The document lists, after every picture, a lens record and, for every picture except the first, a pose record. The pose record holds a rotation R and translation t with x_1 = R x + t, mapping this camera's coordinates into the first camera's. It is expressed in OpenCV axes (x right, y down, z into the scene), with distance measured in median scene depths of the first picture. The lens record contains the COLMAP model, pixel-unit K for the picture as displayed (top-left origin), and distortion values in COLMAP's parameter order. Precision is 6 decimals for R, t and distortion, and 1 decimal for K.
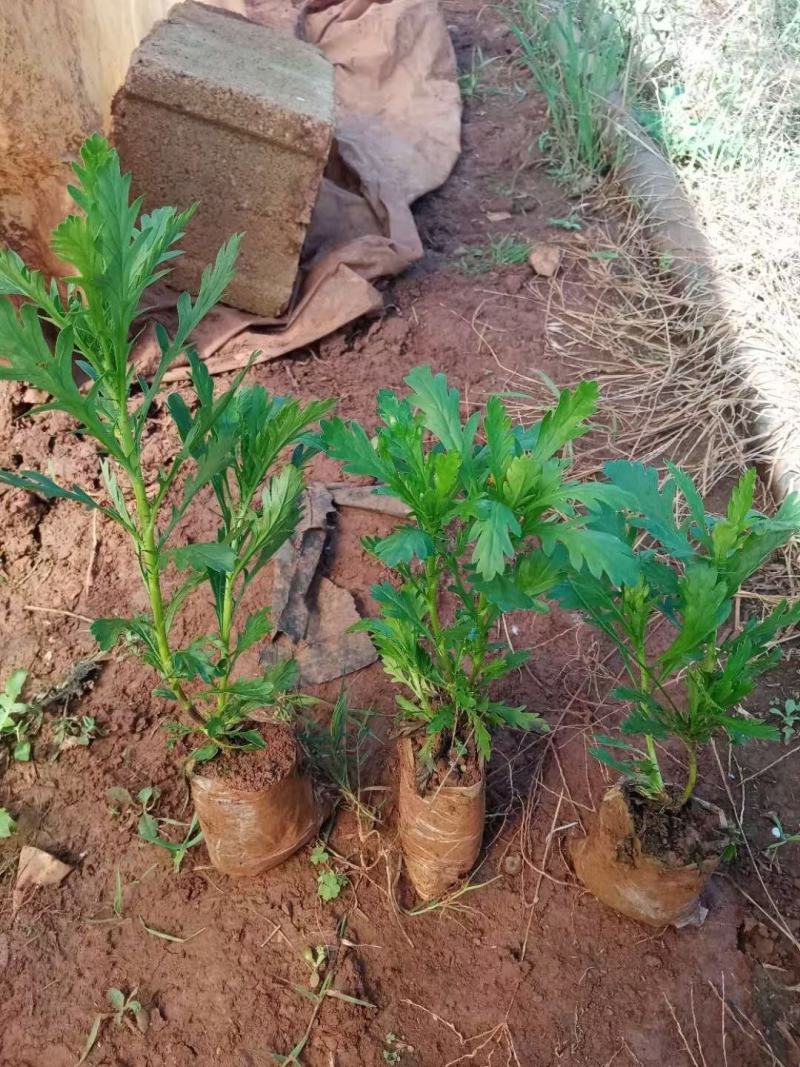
lens RADIAL K [[861.3, 0, 400.0], [0, 861.3, 533.5], [0, 0, 1]] dist [0.072929, -0.189196]
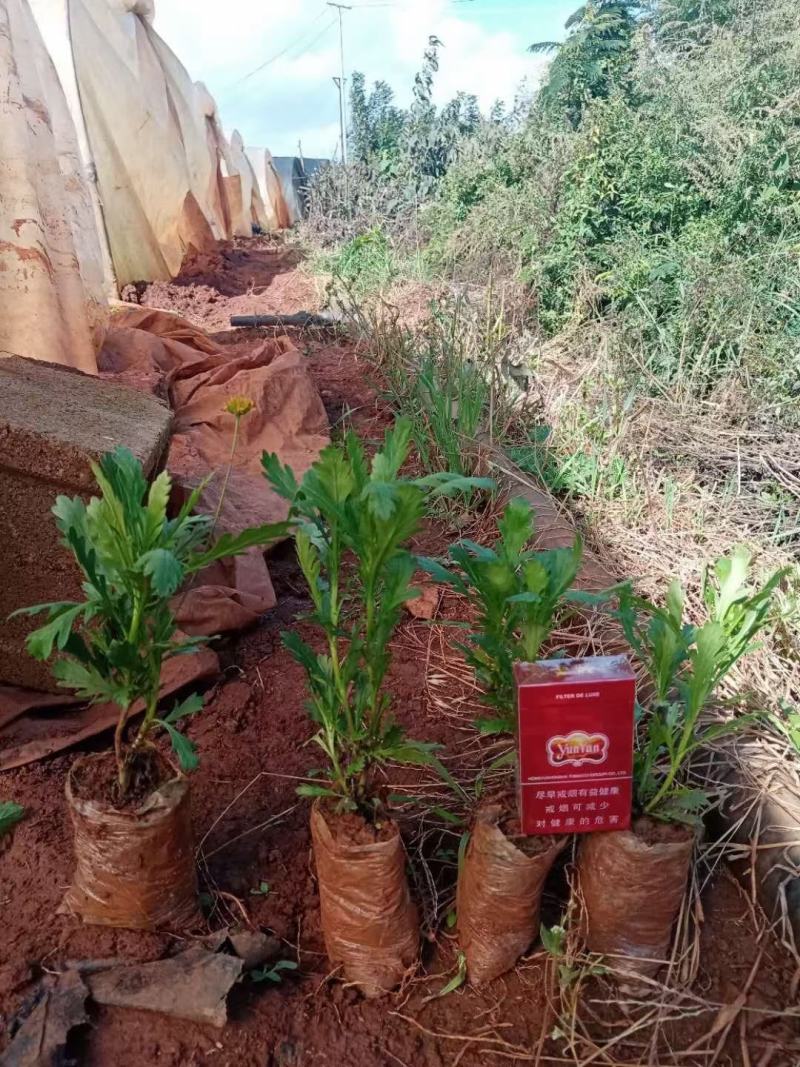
lens RADIAL K [[861.3, 0, 400.0], [0, 861.3, 533.5], [0, 0, 1]] dist [0.072929, -0.189196]
pose [[0.993084, -0.051721, 0.105398, 0.061025], [0.087749, 0.923409, -0.373653, -0.061949], [-0.078000, 0.380318, 0.921561, 0.194631]]
